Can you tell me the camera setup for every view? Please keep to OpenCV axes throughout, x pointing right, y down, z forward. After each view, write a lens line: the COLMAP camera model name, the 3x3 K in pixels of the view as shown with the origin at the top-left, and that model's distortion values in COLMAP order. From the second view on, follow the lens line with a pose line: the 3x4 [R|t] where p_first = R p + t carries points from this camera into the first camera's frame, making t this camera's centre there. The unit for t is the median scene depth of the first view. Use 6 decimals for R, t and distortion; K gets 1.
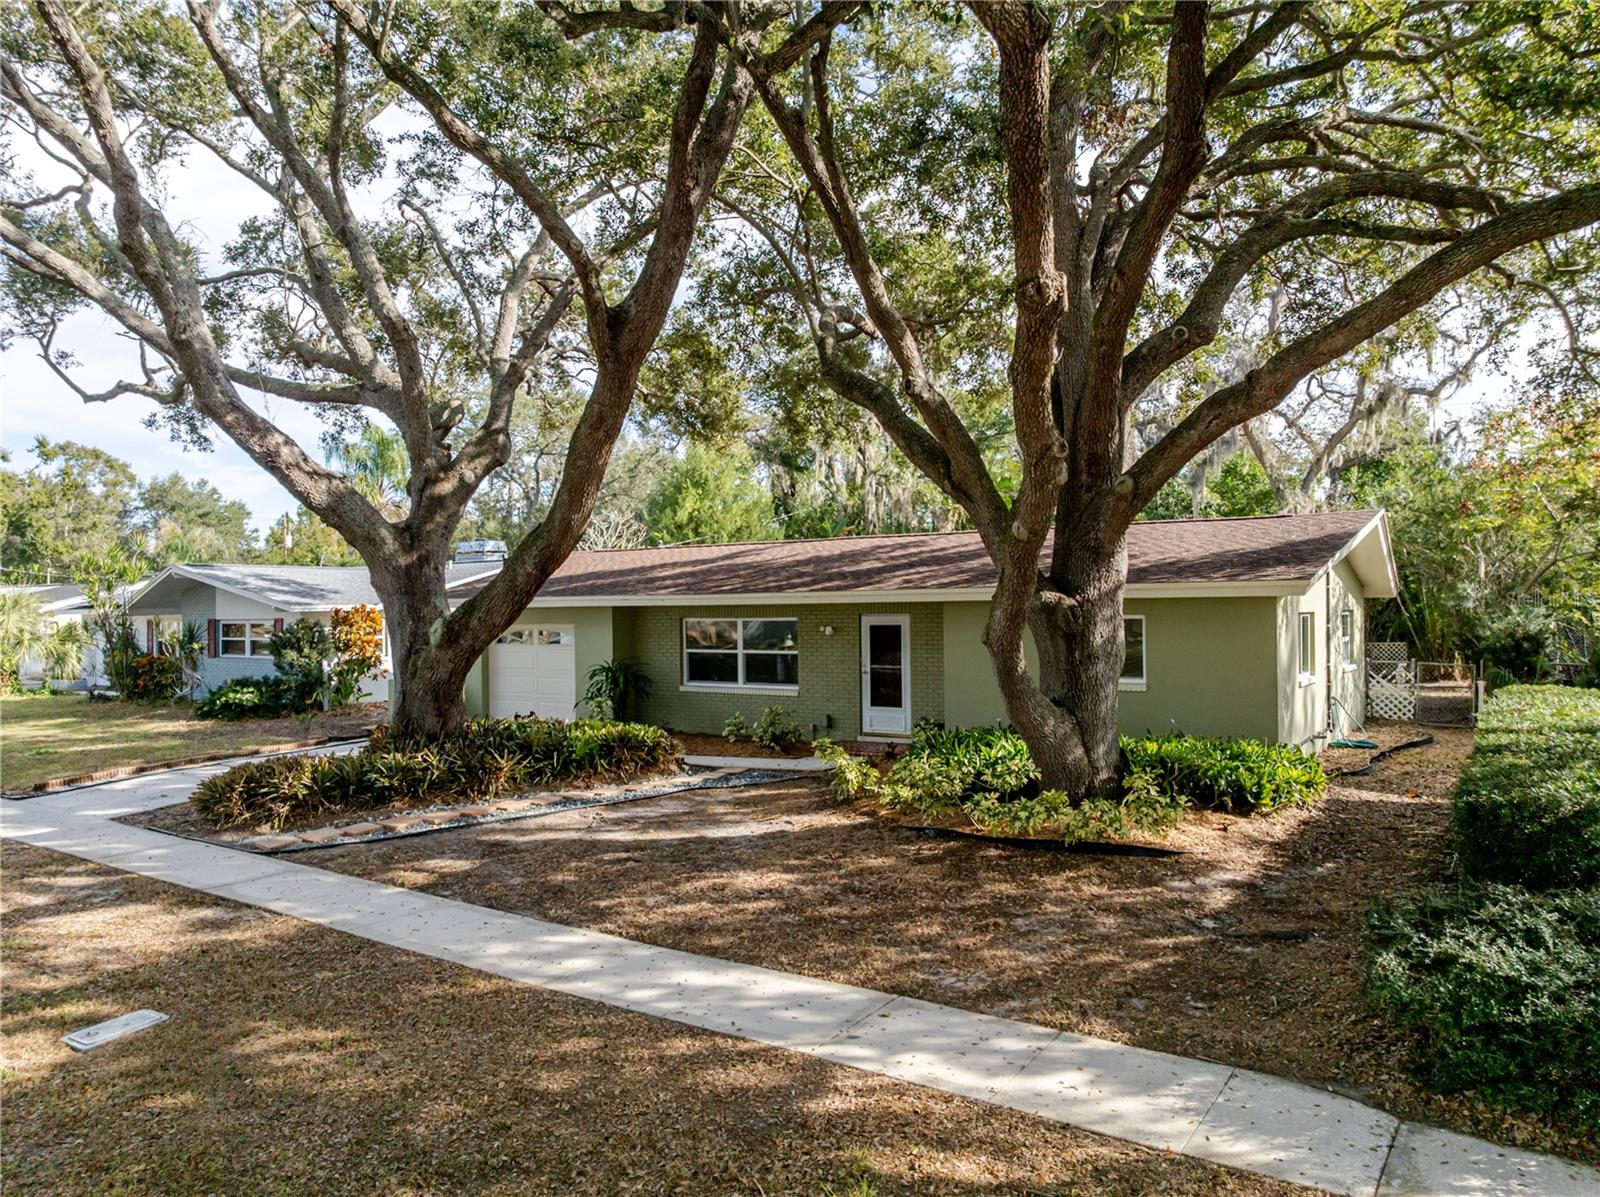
lens RADIAL K [[1125.8, 0, 811.8], [0, 1125.8, 605.3], [0, 0, 1]] dist [-0.063578, 0.035016]
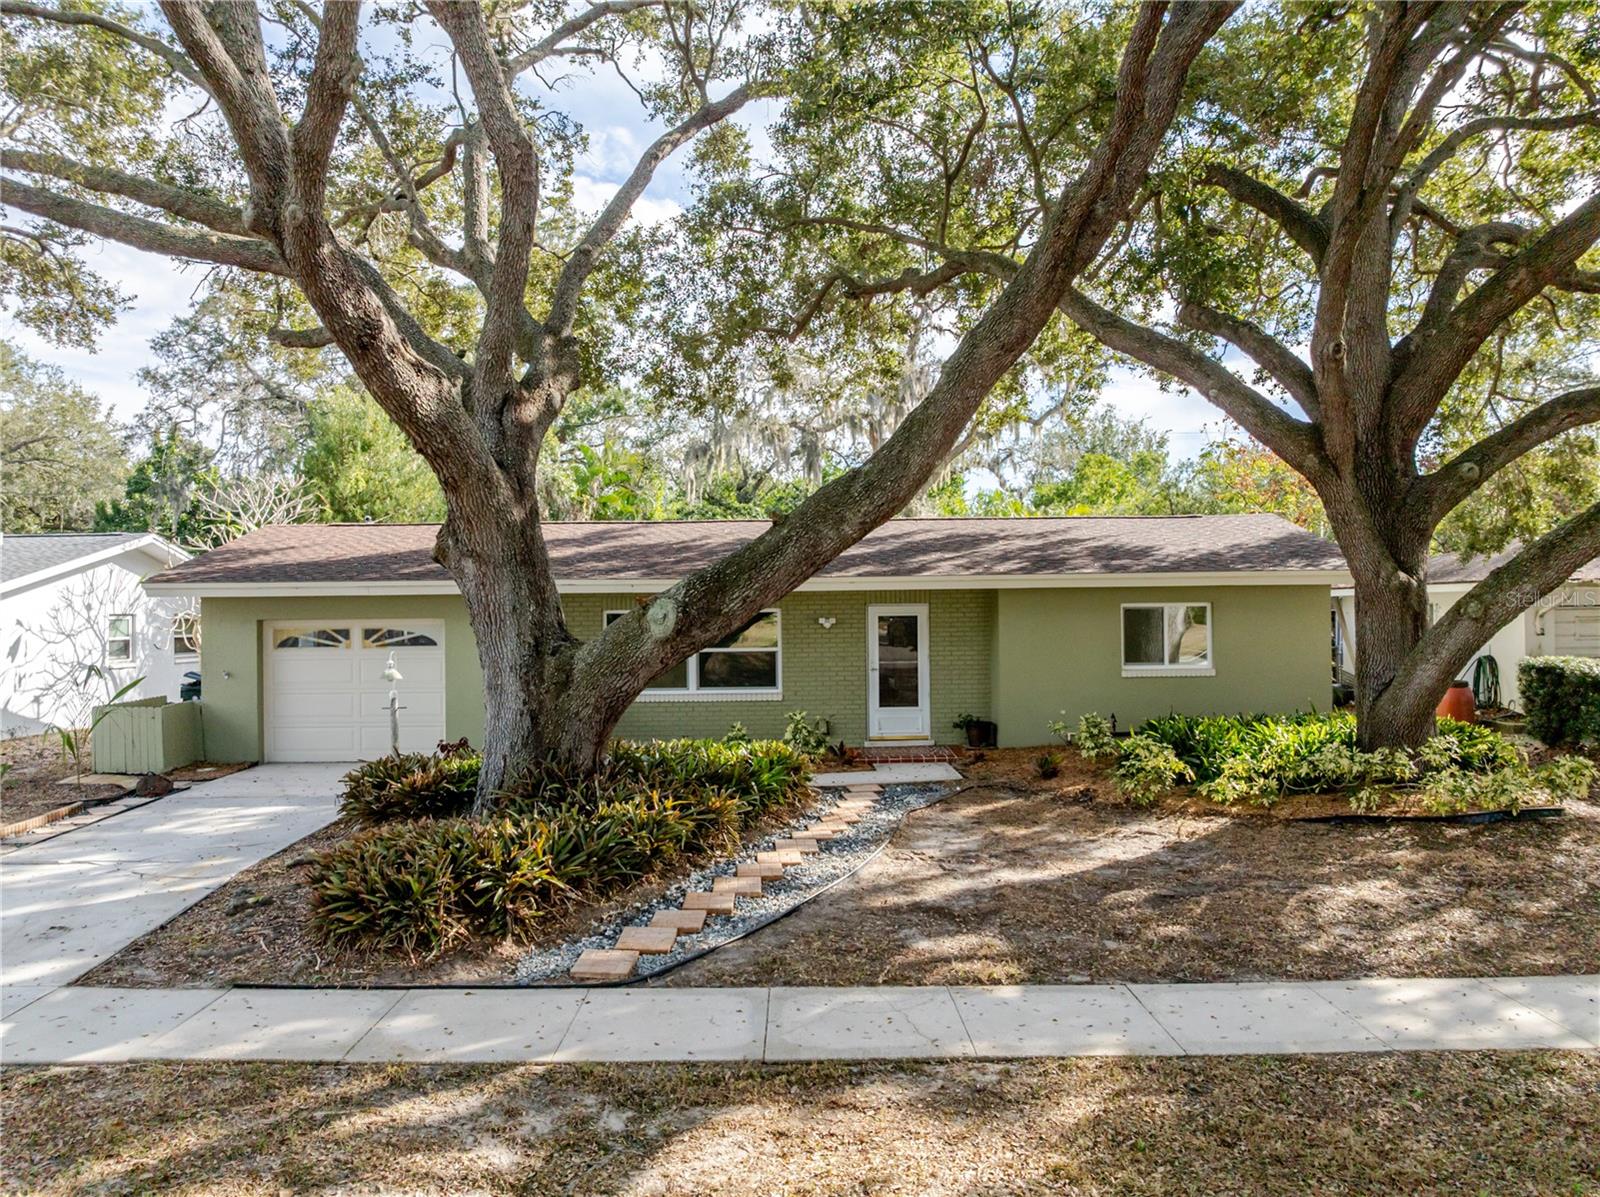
lens RADIAL K [[1125.8, 0, 794.8], [0, 1125.8, 597.1], [0, 0, 1]] dist [-0.063578, 0.035016]
pose [[0.826176, 0.010124, 0.563321, -0.543955], [-0.000958, 0.999862, -0.016564, 0.018348], [-0.563411, 0.013146, 0.826072, 0.322557]]
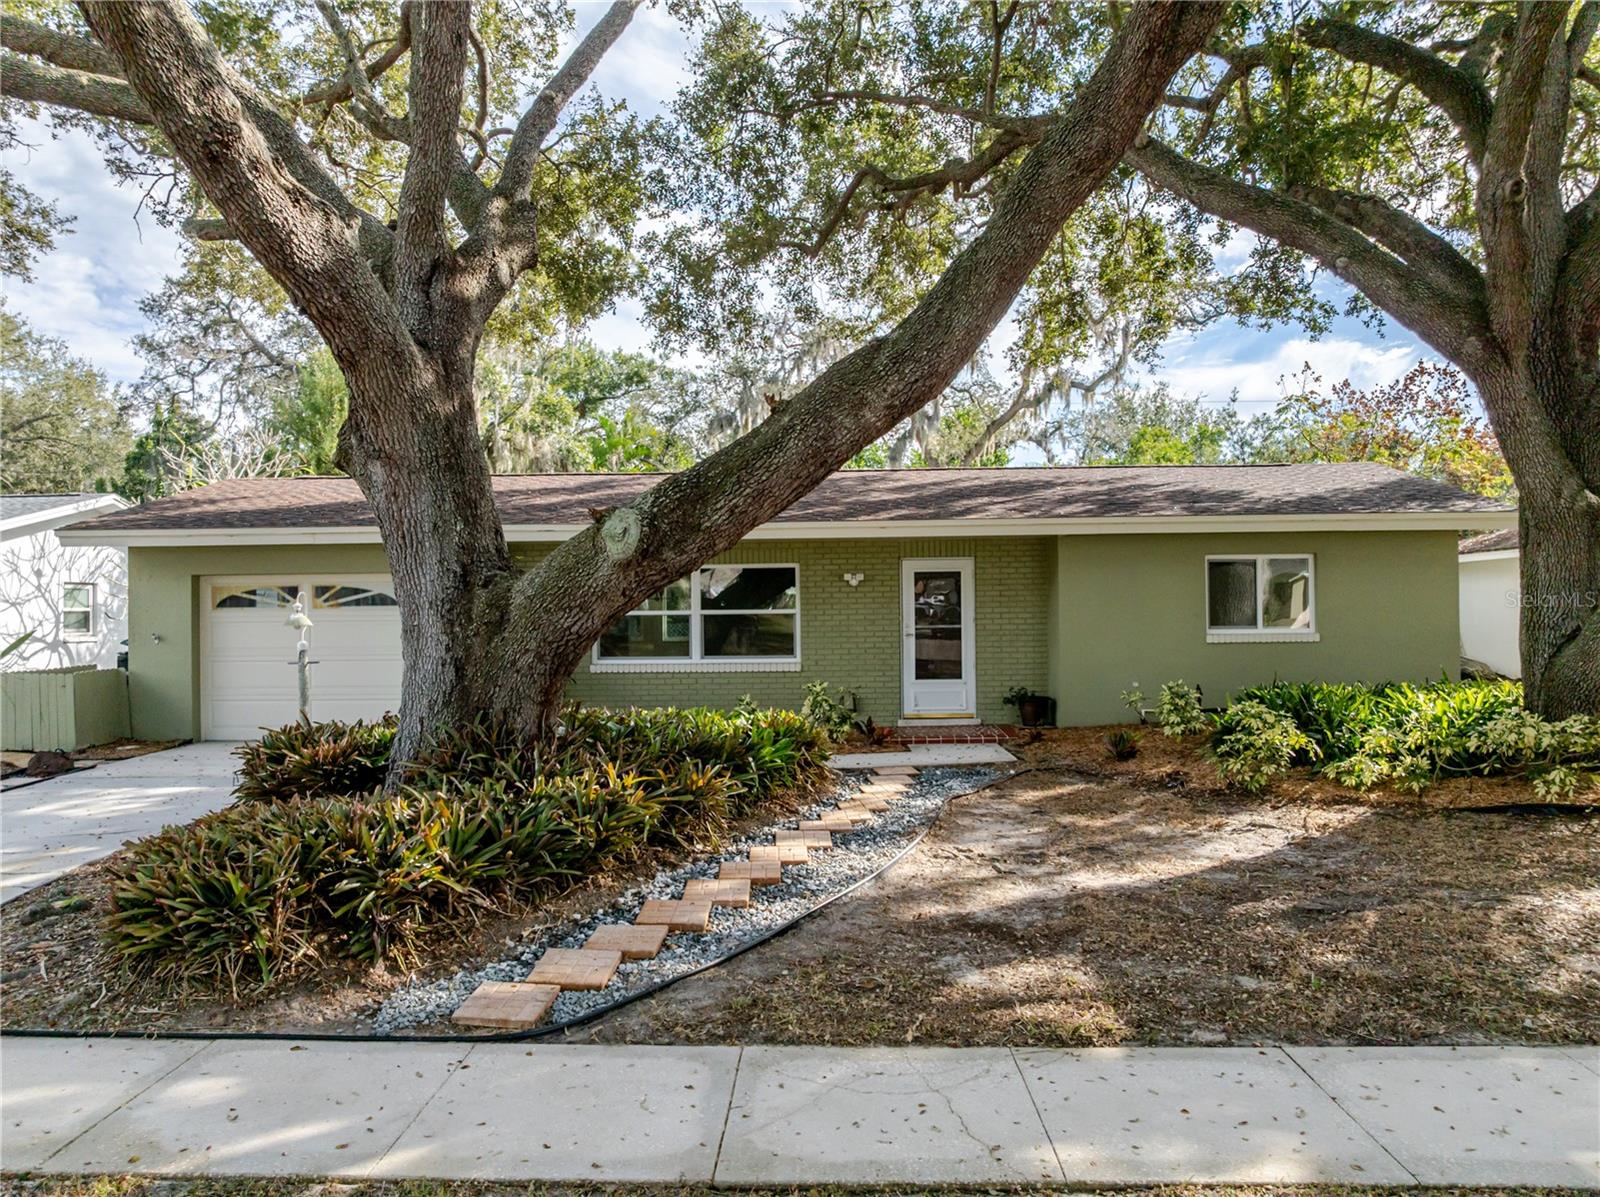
lens RADIAL K [[1125.8, 0, 797.9], [0, 1125.8, 598.7], [0, 0, 1]] dist [-0.063578, 0.035016]
pose [[0.844421, 0.010079, 0.535585, -0.450881], [-0.001863, 0.999872, -0.015879, 0.051110], [-0.535677, 0.012411, 0.844332, 0.434288]]
